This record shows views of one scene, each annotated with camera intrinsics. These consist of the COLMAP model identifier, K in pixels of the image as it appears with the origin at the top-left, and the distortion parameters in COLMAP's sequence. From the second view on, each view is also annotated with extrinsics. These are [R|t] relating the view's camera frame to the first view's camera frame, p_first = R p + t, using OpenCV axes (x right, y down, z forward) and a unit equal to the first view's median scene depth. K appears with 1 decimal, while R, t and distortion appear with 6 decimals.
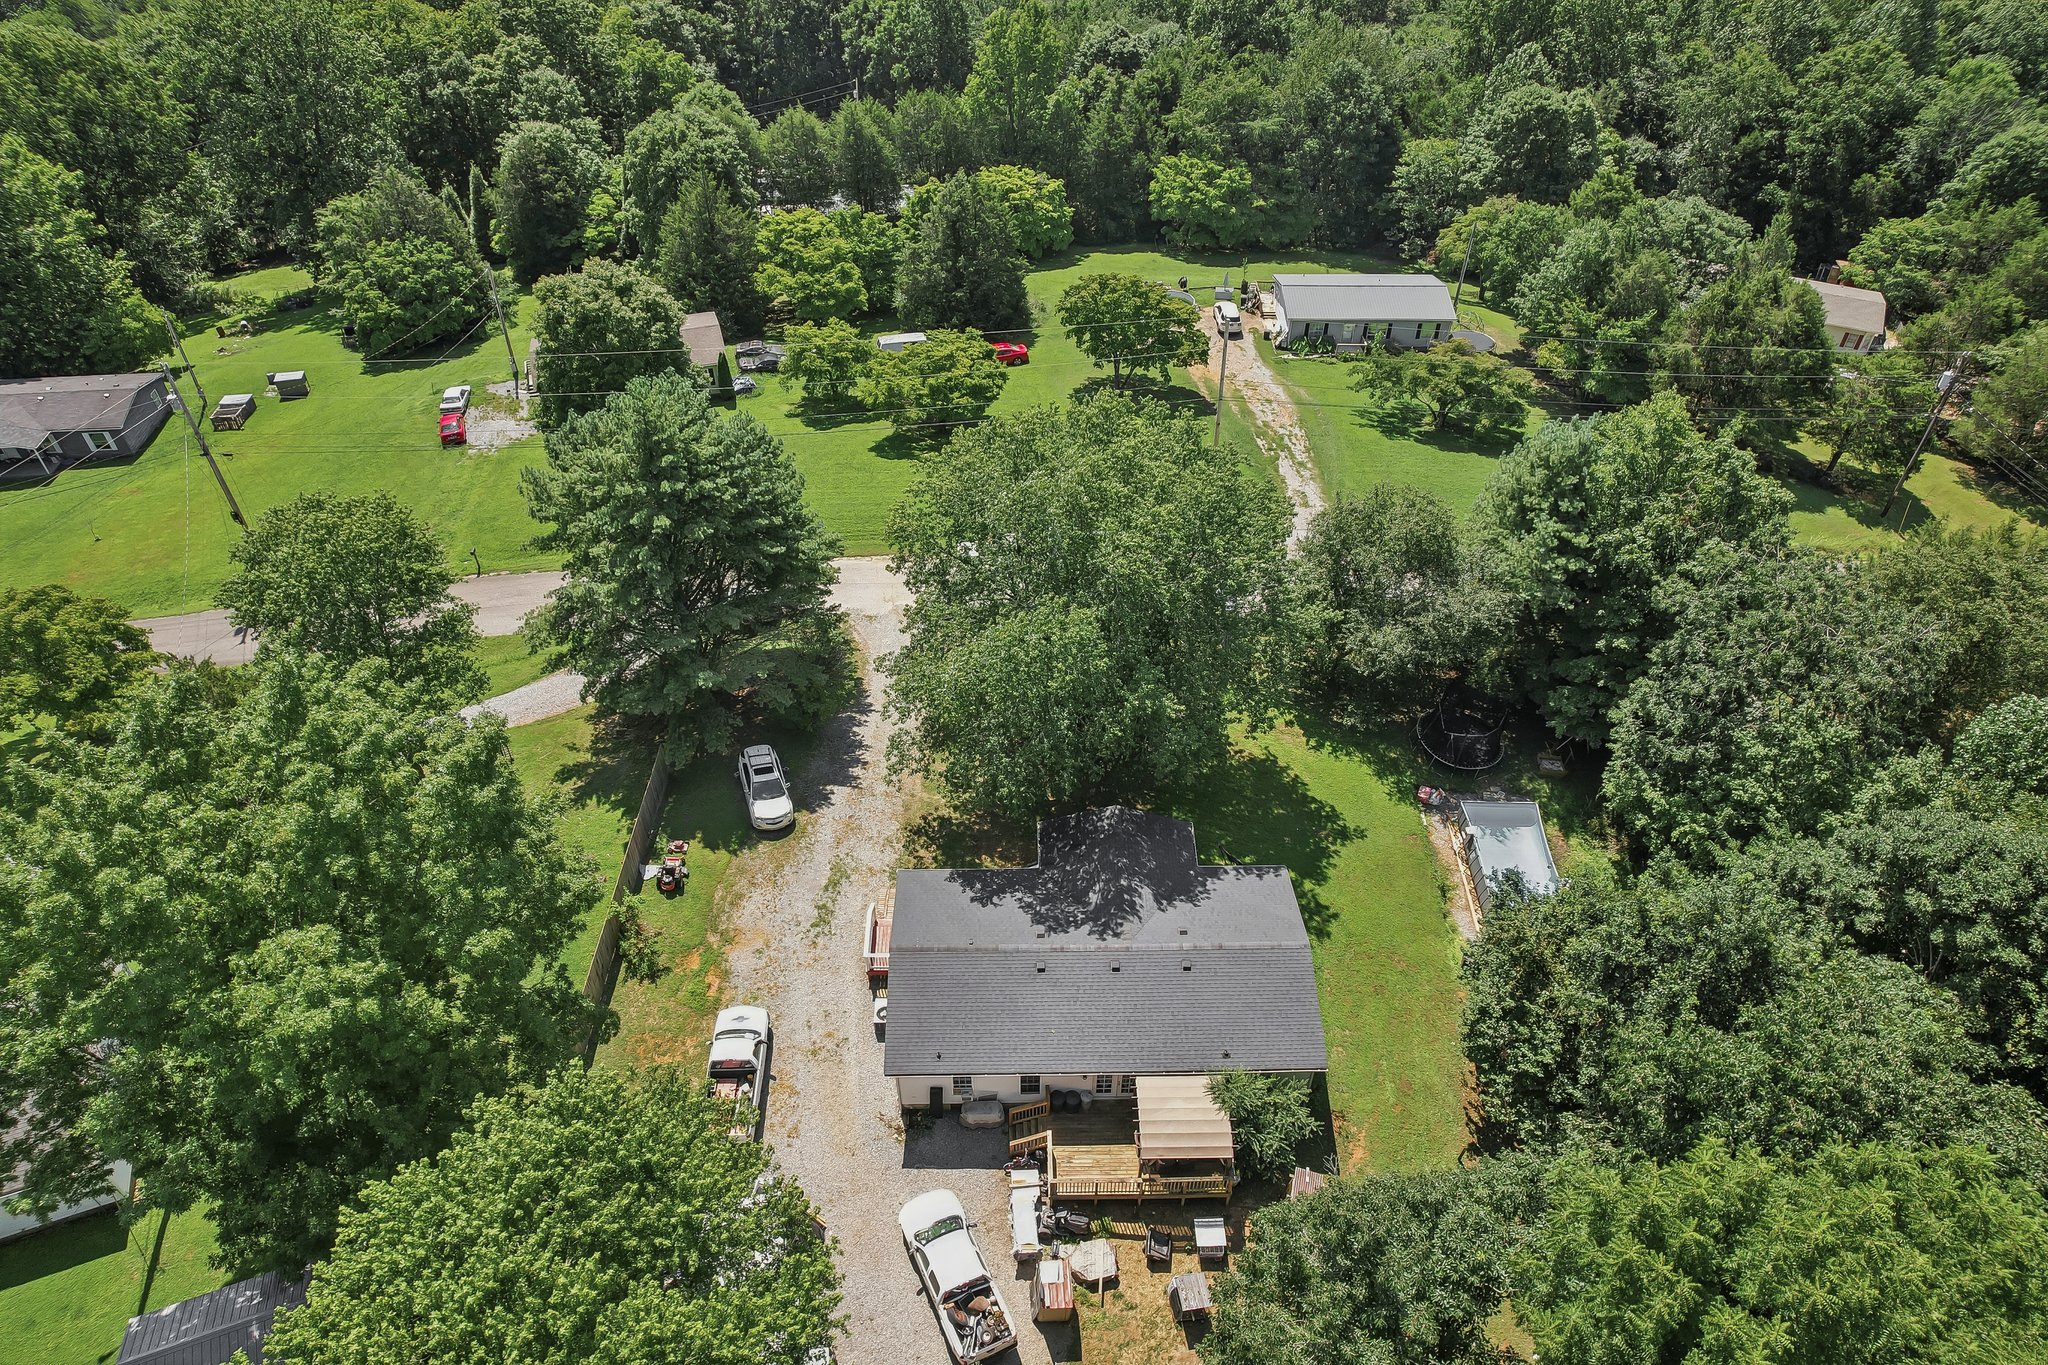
lens RADIAL K [[1301.1, 0, 1015.7], [0, 1301.1, 685.4], [0, 0, 1]] dist [-0.085835, 0.068717]
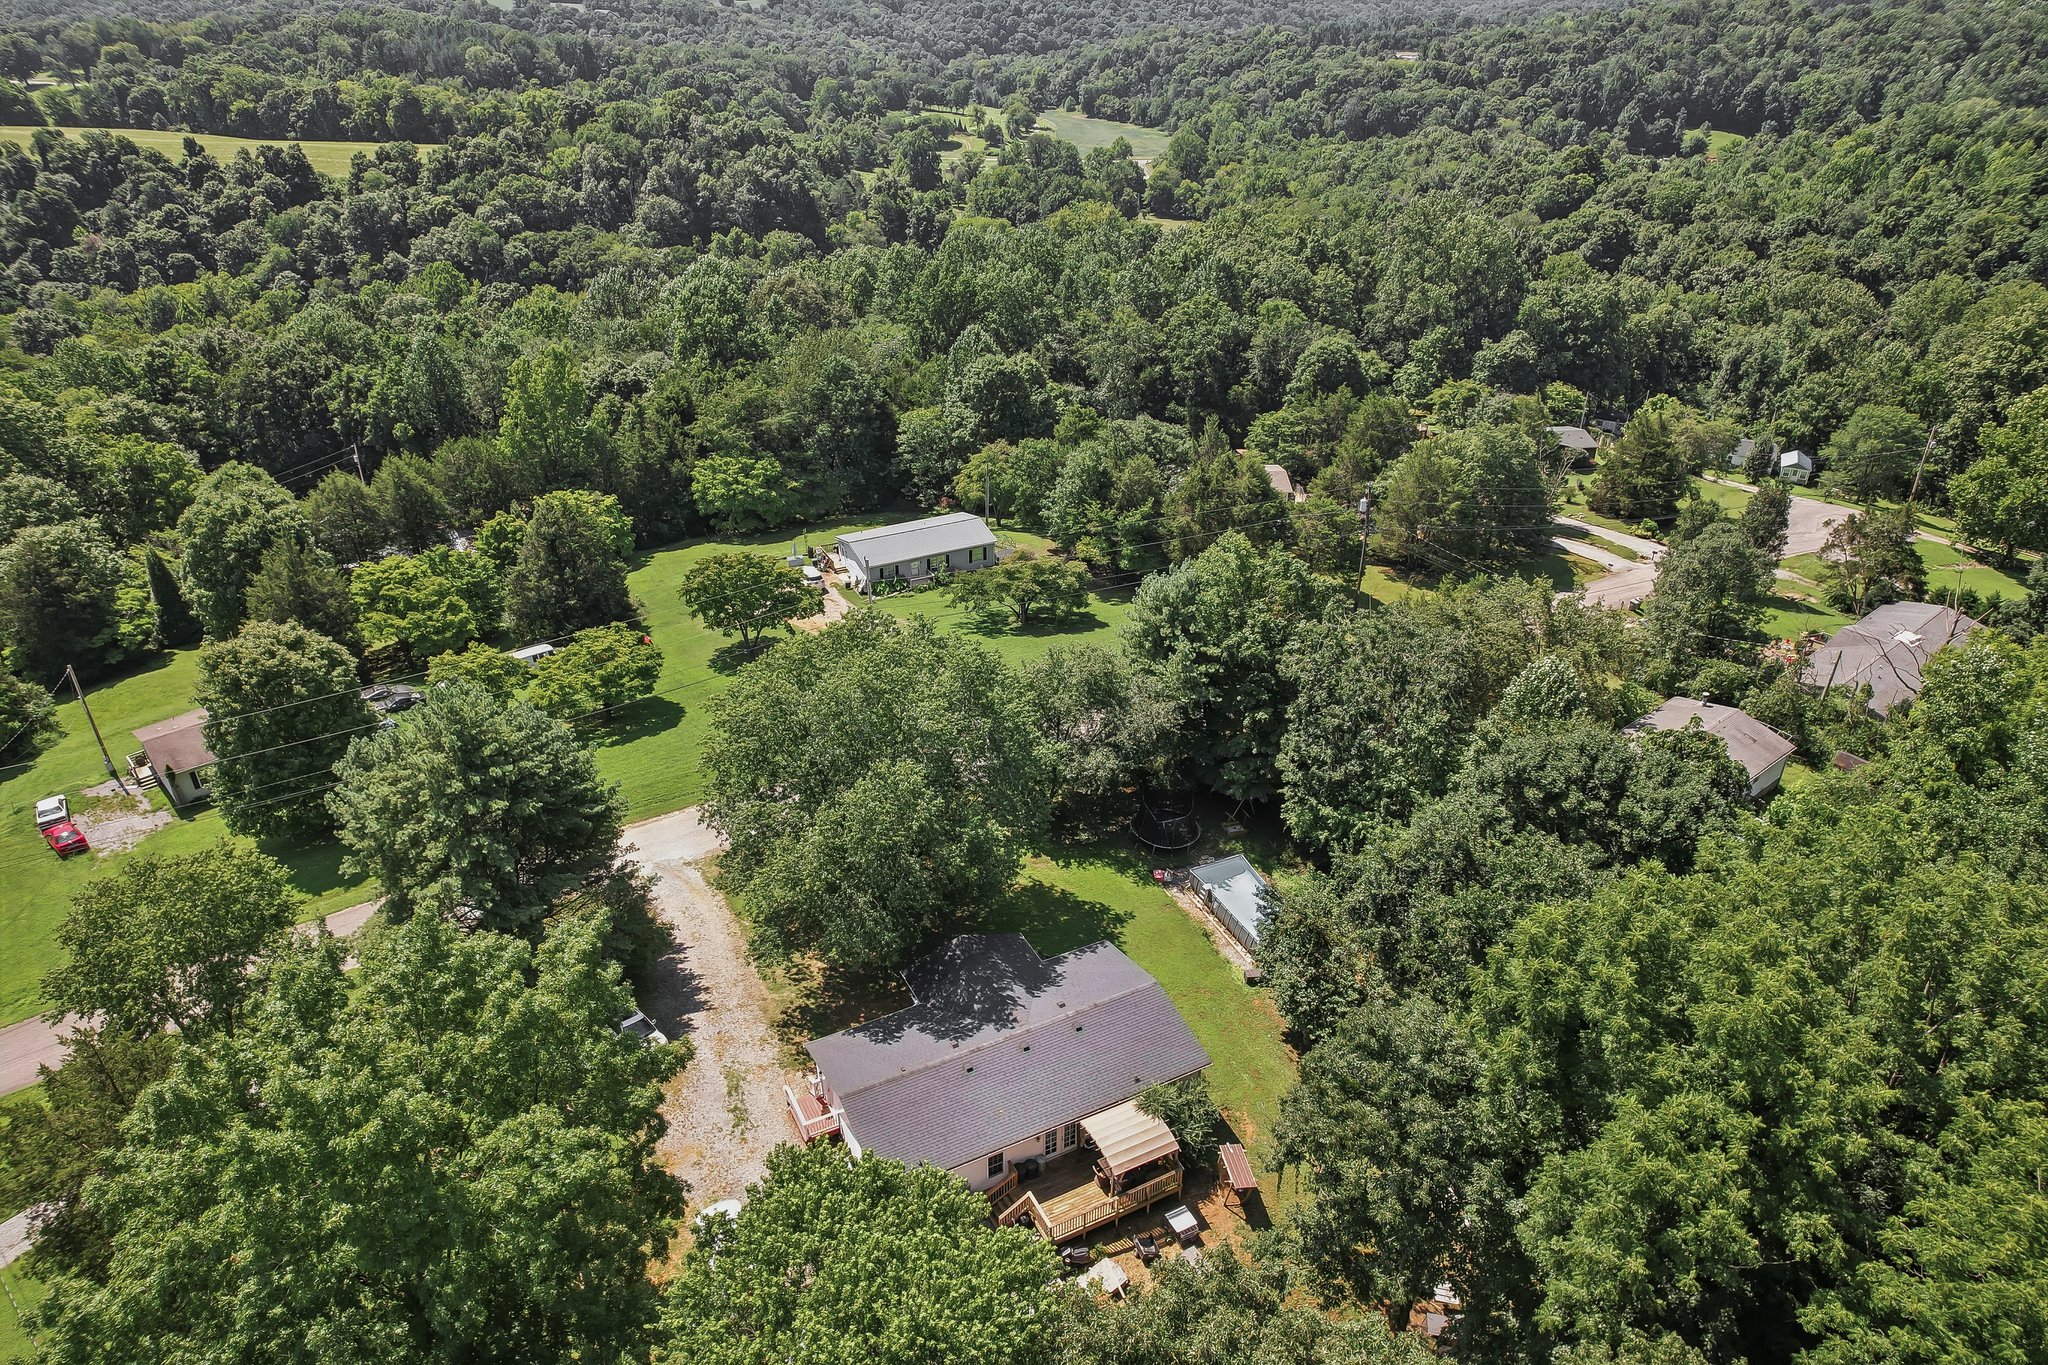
lens RADIAL K [[1301.1, 0, 1015.7], [0, 1301.1, 685.4], [0, 0, 1]] dist [-0.085835, 0.068717]
pose [[0.896043, -0.218338, 0.386569, -0.153836], [0.298064, 0.941157, -0.159317, 0.044009], [-0.329037, 0.257977, 0.908395, -0.079276]]
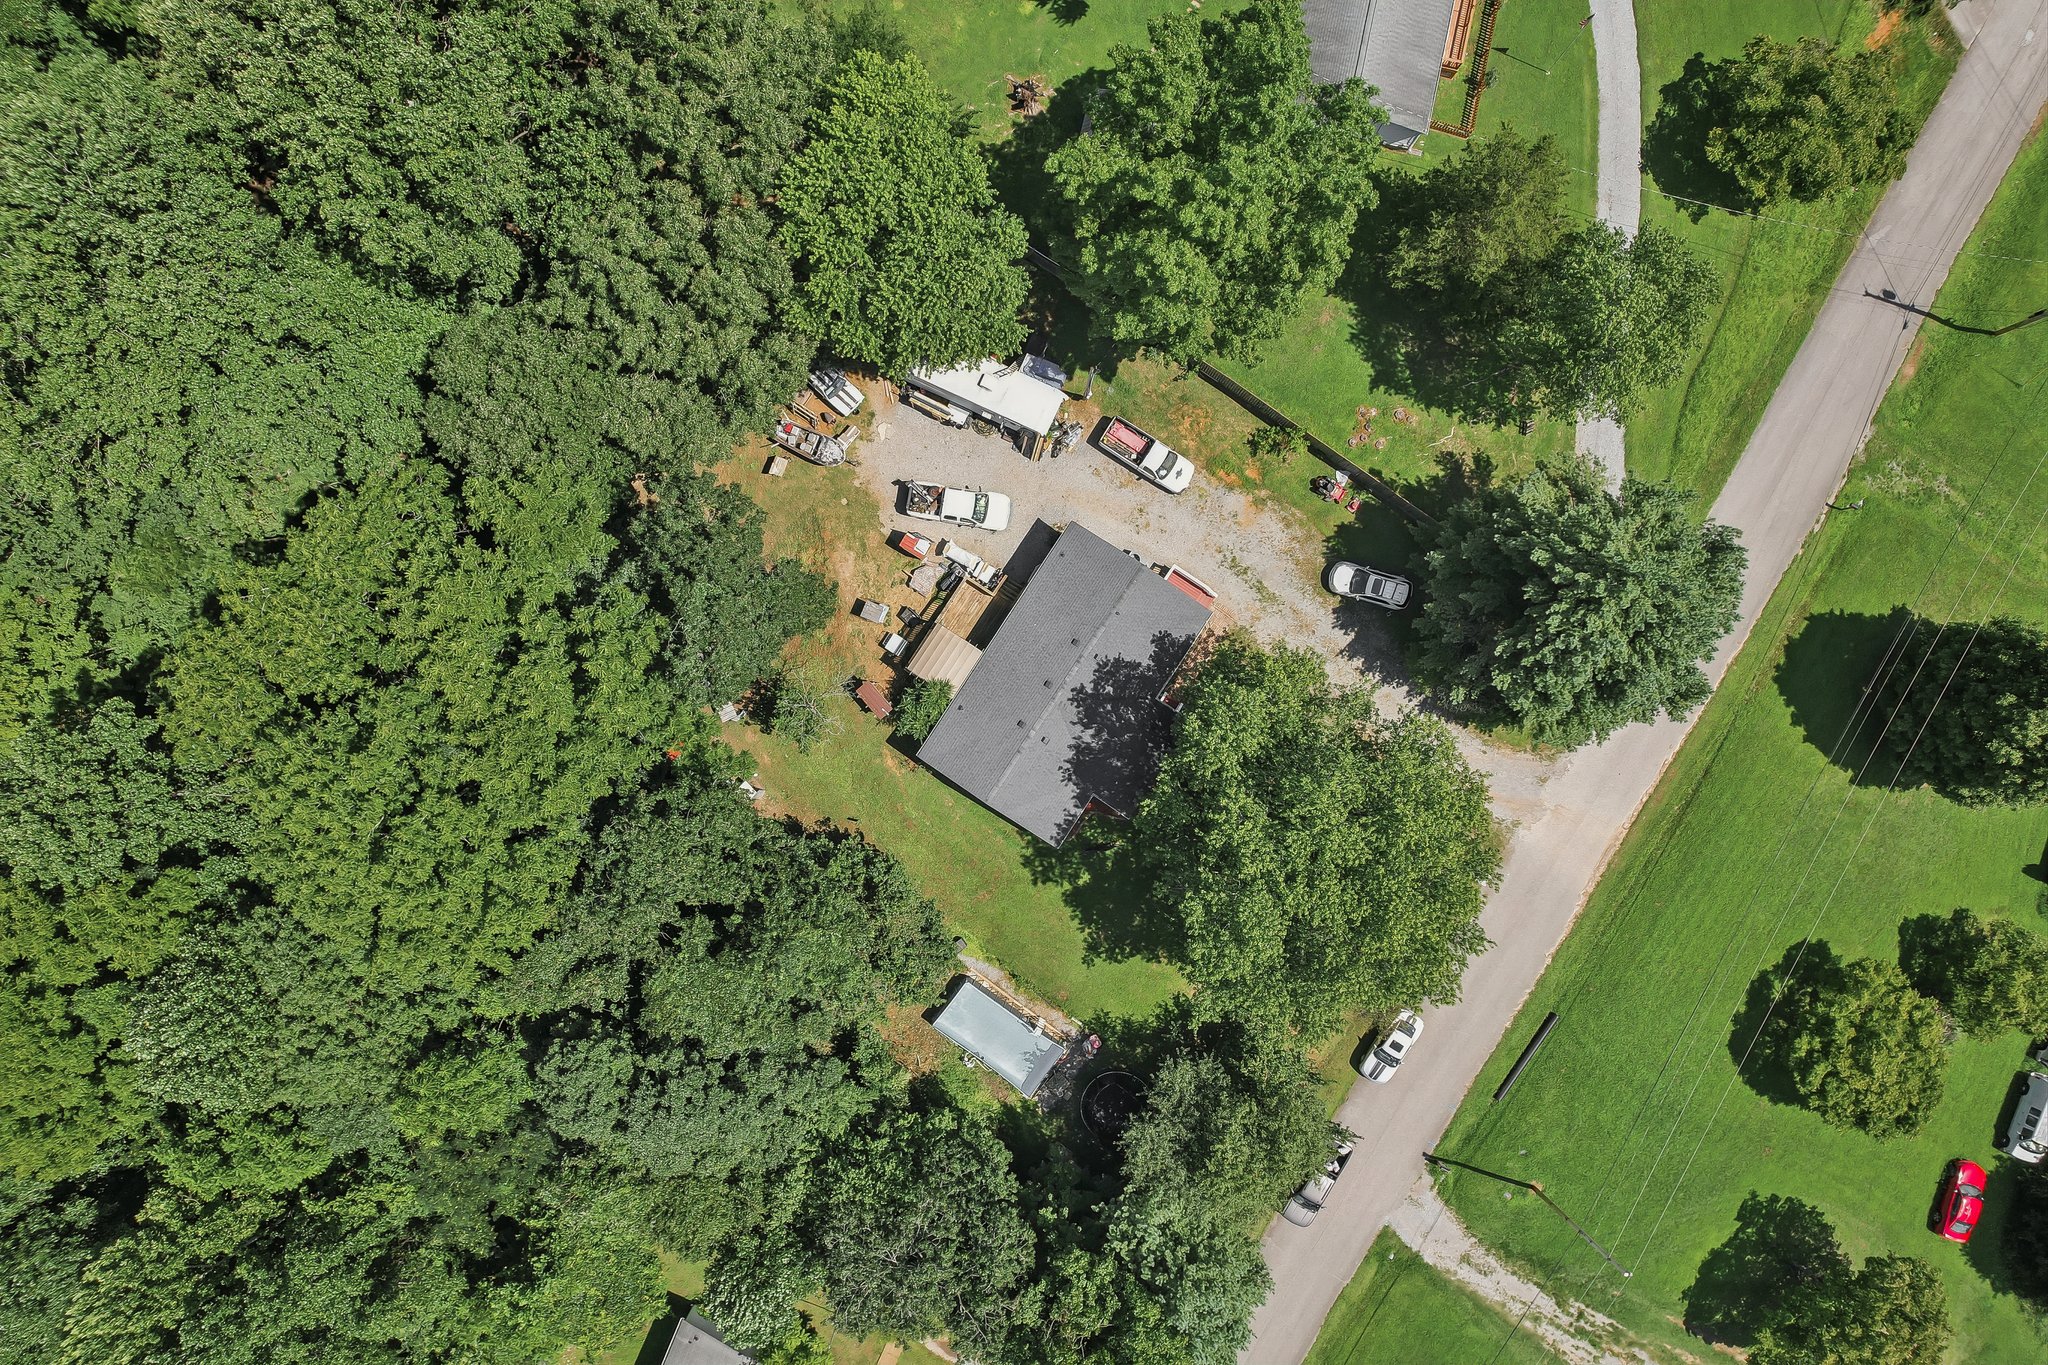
lens RADIAL K [[1301.1, 0, 1015.7], [0, 1301.1, 685.4], [0, 0, 1]] dist [-0.085835, 0.068717]
pose [[-0.554884, 0.831925, -0.002007, 0.049336], [-0.563169, -0.373849, 0.736938, -0.416163], [0.612327, 0.410046, 0.675957, -0.015900]]
